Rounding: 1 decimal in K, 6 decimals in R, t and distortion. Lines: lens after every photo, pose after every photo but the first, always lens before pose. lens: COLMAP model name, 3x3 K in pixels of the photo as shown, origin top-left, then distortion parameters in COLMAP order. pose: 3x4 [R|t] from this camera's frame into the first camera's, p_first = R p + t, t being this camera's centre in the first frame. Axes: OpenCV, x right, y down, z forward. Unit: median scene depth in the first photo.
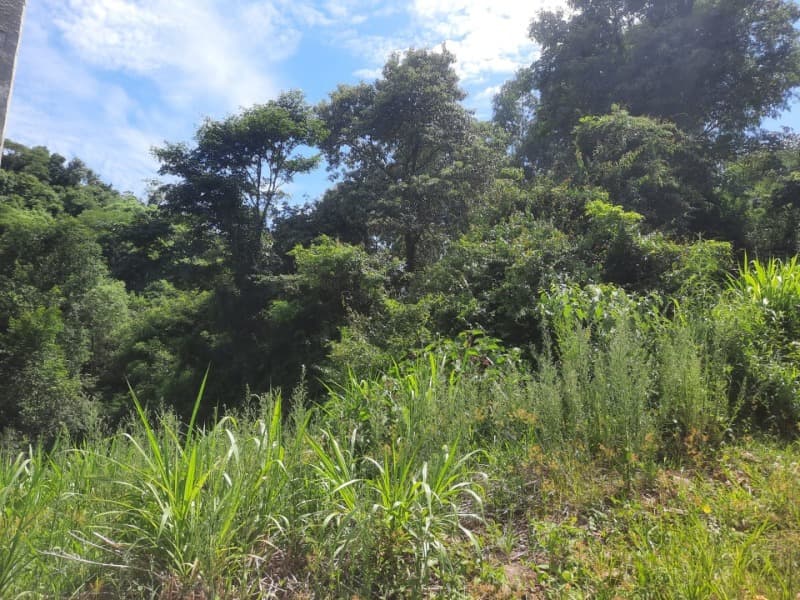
lens RADIAL K [[581.2, 0, 407.1], [0, 581.2, 299.4], [0, 0, 1]] dist [0.050834, -0.038419]
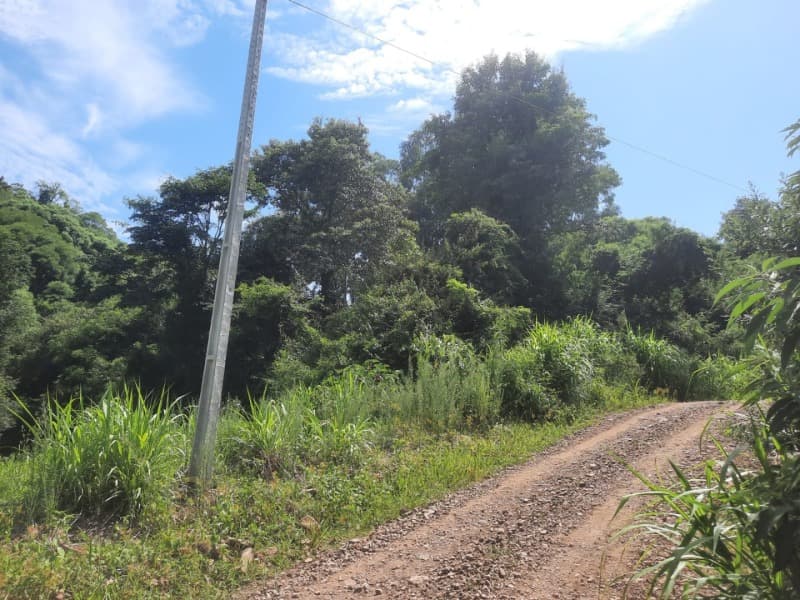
lens RADIAL K [[581.2, 0, 398.2], [0, 581.2, 300.1], [0, 0, 1]] dist [0.050834, -0.038419]
pose [[0.987121, 0.048797, 0.152350, -0.053305], [-0.046002, 0.998703, -0.021819, -0.056414], [-0.153217, 0.014530, 0.988086, -0.455151]]
